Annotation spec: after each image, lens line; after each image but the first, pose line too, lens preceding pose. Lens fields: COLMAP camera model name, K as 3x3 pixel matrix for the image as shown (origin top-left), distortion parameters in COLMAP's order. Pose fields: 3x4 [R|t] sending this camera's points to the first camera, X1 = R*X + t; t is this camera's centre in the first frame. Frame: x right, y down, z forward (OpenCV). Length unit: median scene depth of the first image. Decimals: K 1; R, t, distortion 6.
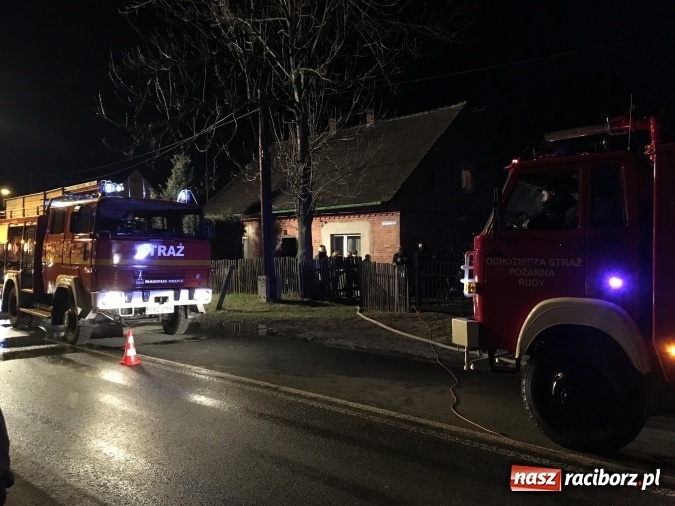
lens RADIAL K [[574.8, 0, 337.5], [0, 574.8, 253.0], [0, 0, 1]] dist [0.058966, -0.000407]
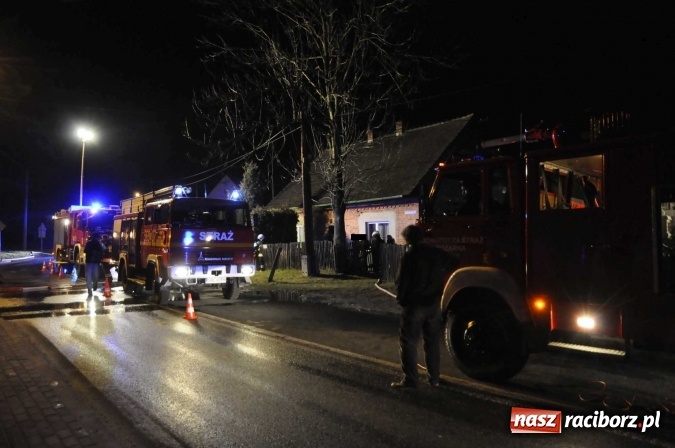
lens RADIAL K [[470.4, 0, 325.9], [0, 470.4, 225.9], [0, 0, 1]] dist [-0.098300, 0.062009]
pose [[0.991305, -0.014272, -0.130807, 0.057883], [0.010928, 0.999596, -0.026254, 0.002231], [0.131129, 0.024596, 0.991060, -0.029117]]
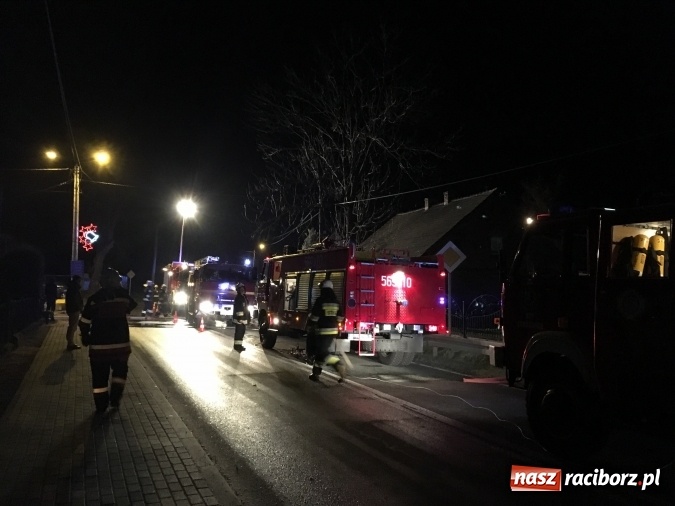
lens RADIAL K [[515.5, 0, 337.5], [0, 515.5, 253.0], [0, 0, 1]] dist [-0.112163, -0.000043]
pose [[0.925311, -0.003347, -0.379194, 0.549392], [-0.028557, 0.996506, -0.078482, 0.005937], [0.378132, 0.083449, 0.921983, -0.453113]]
